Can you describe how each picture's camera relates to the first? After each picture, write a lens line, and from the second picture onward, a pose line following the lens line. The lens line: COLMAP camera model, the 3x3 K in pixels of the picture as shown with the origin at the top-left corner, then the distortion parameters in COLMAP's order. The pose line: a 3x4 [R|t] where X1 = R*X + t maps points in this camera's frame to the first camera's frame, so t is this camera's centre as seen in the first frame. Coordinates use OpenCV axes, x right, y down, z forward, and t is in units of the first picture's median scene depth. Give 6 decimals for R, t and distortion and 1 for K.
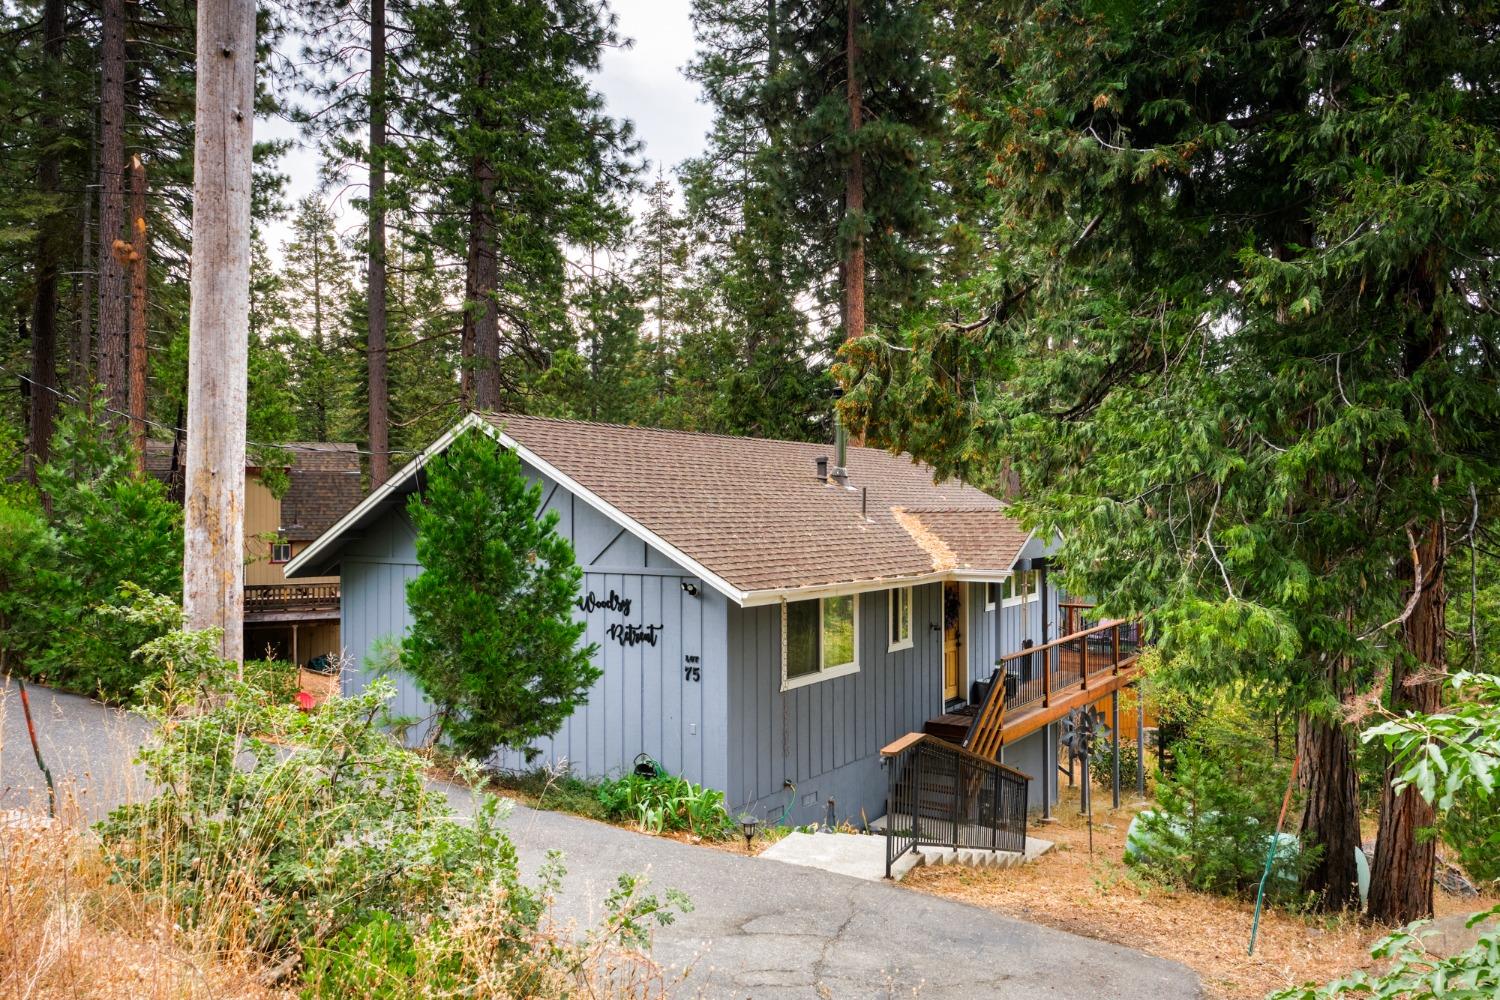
lens RADIAL K [[1052.4, 0, 747.2], [0, 1052.4, 499.4], [0, 0, 1]] dist [0.003944, -0.001091]
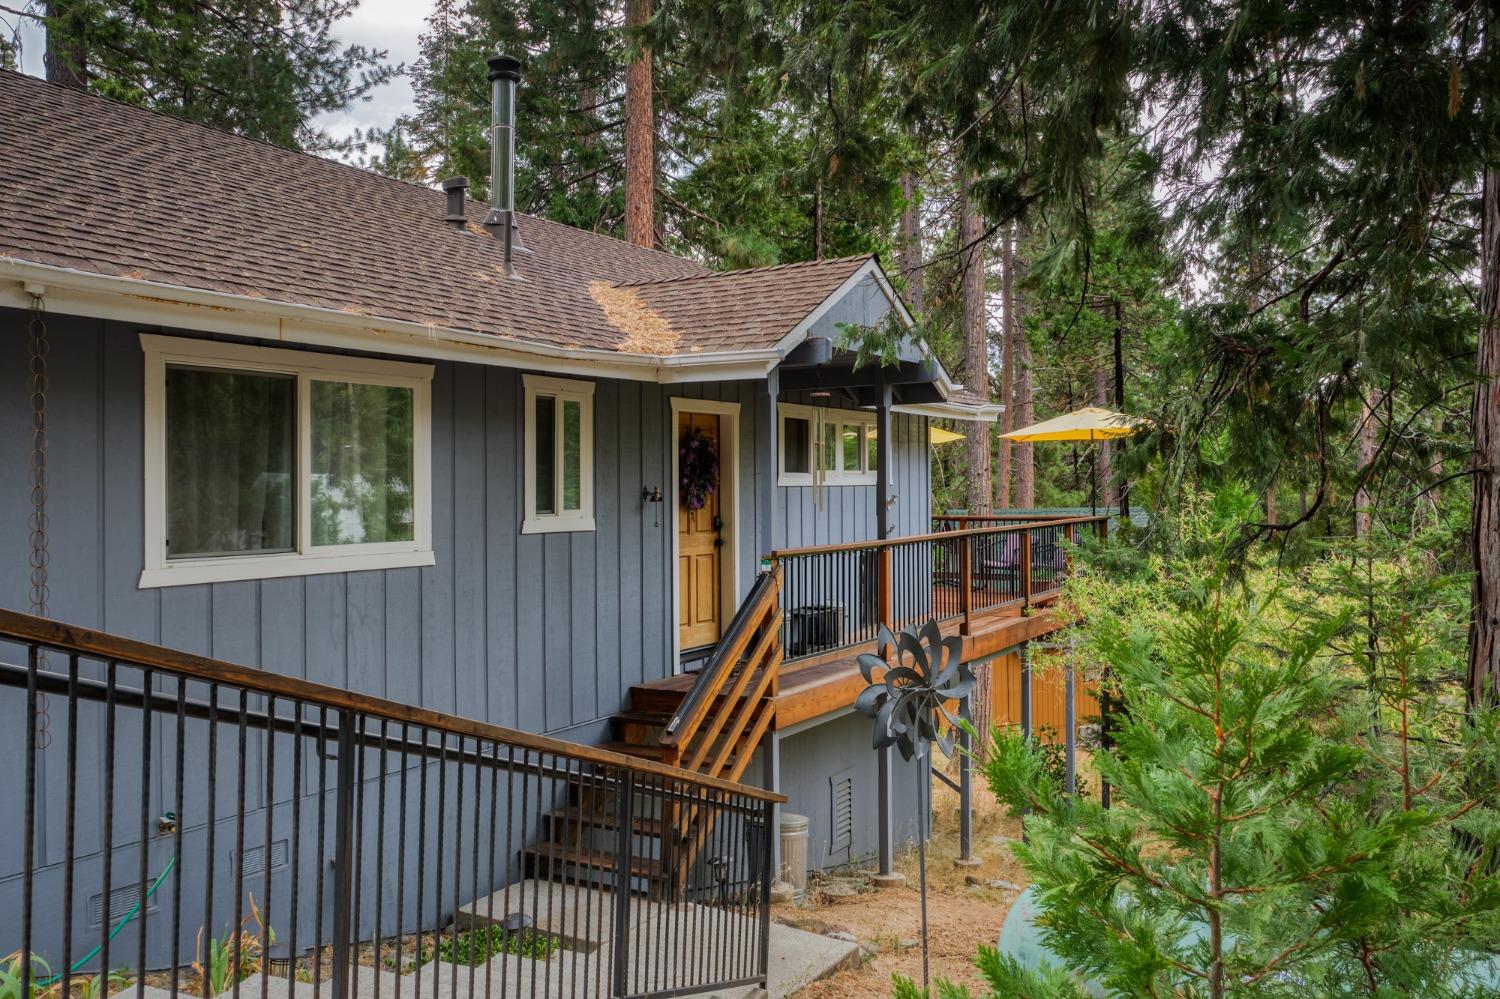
lens RADIAL K [[1134.0, 0, 751.7], [0, 1134.0, 493.5], [0, 0, 1]] dist [0.005103, -0.002443]
pose [[0.997876, 0.002316, 0.065103, 0.183588], [-0.001840, 0.999971, -0.007371, 0.119818], [-0.065118, 0.007236, 0.997851, 0.448269]]
